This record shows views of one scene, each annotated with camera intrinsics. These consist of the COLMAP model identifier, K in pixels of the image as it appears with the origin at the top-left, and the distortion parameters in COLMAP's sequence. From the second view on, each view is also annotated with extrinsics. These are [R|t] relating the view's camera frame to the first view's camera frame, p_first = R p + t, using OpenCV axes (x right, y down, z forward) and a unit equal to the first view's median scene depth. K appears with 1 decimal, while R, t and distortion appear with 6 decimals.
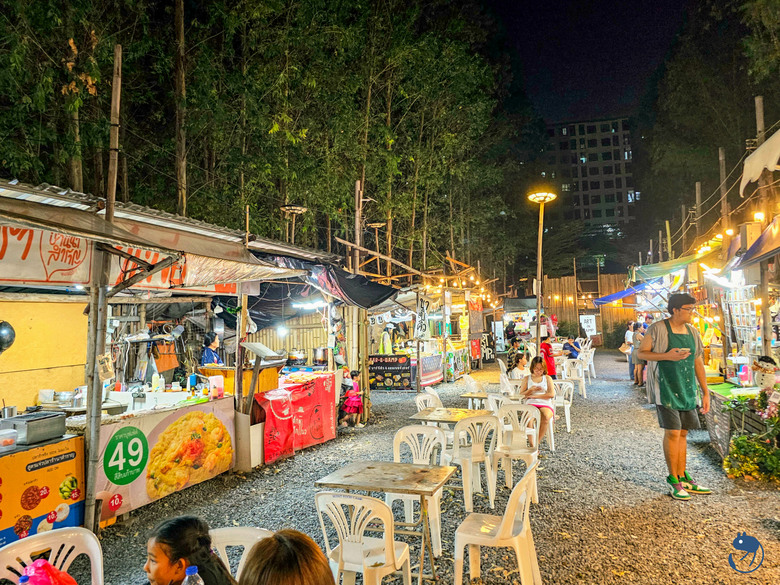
lens RADIAL K [[526.8, 0, 390.0], [0, 526.8, 291.3], [0, 0, 1]] dist [-0.002077, -0.000397]
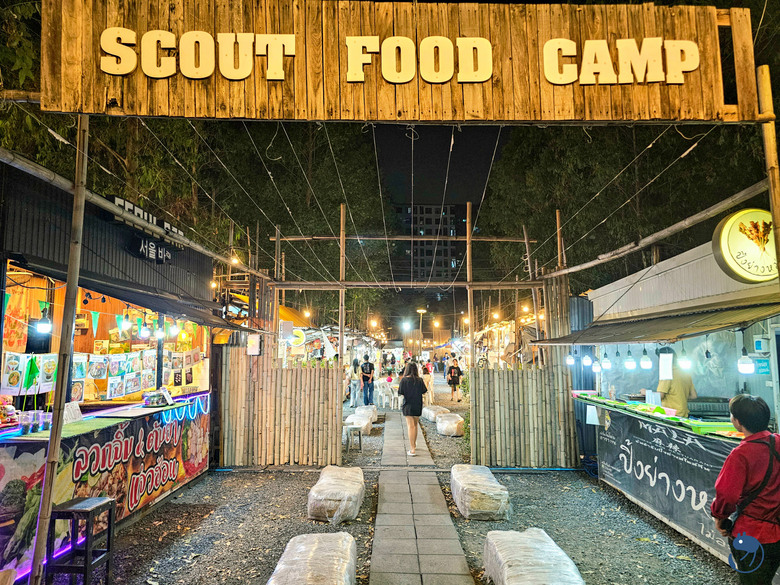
lens RADIAL K [[526.8, 0, 390.1], [0, 526.8, 294.6], [0, 0, 1]] dist [-0.002077, -0.000397]
pose [[0.950136, 0.067624, 0.304416, -0.099696], [-0.051134, 0.996776, -0.061829, -0.010056], [-0.307615, 0.043179, 0.950531, -0.223488]]
